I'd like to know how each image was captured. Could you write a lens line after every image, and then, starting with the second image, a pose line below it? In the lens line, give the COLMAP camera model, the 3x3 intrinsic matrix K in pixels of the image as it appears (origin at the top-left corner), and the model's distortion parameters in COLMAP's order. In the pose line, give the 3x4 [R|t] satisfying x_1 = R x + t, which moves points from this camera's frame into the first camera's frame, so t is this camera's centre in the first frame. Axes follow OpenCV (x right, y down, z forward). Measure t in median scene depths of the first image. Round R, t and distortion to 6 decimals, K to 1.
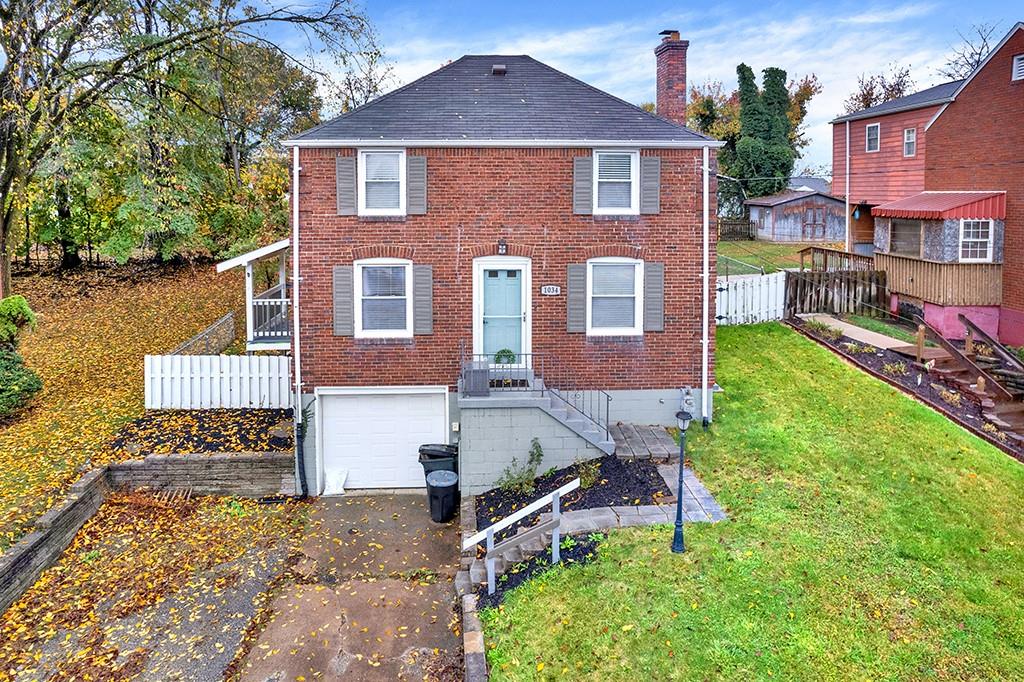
lens RADIAL K [[551.2, 0, 512.0], [0, 551.2, 312.2], [0, 0, 1]] dist [-0.036634, 0.015345]
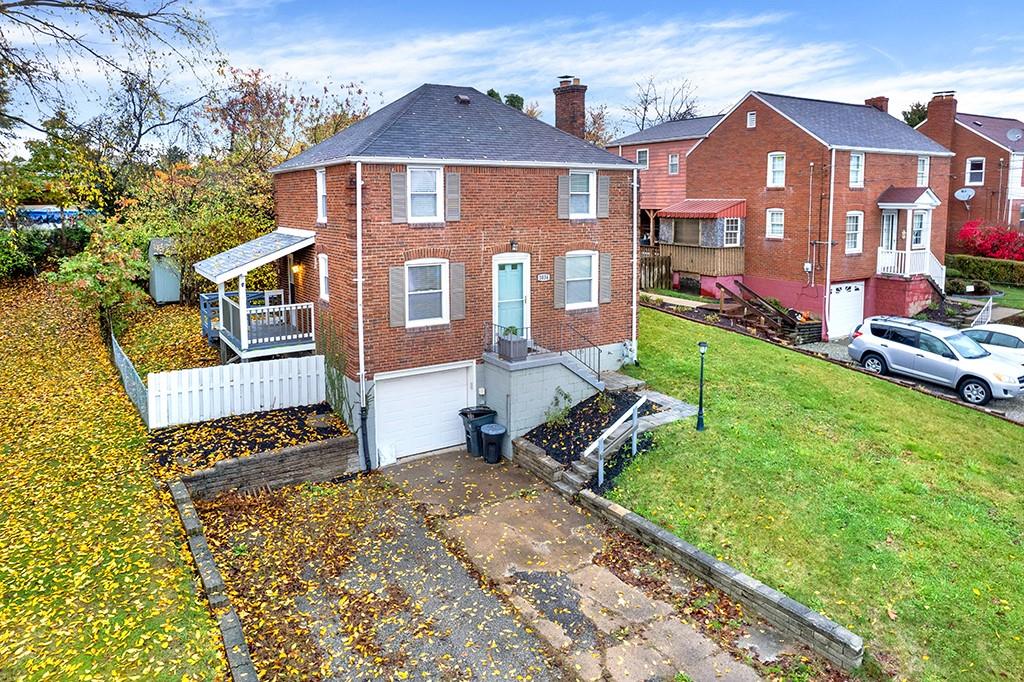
lens RADIAL K [[484.2, 0, 523.1], [0, 484.2, 334.9], [0, 0, 1]] dist [-0.020678, -0.000181]
pose [[0.917047, -0.109737, 0.383383, -0.435022], [0.088629, 0.993433, 0.072356, 0.008527], [-0.388806, -0.032375, 0.920751, -0.052735]]
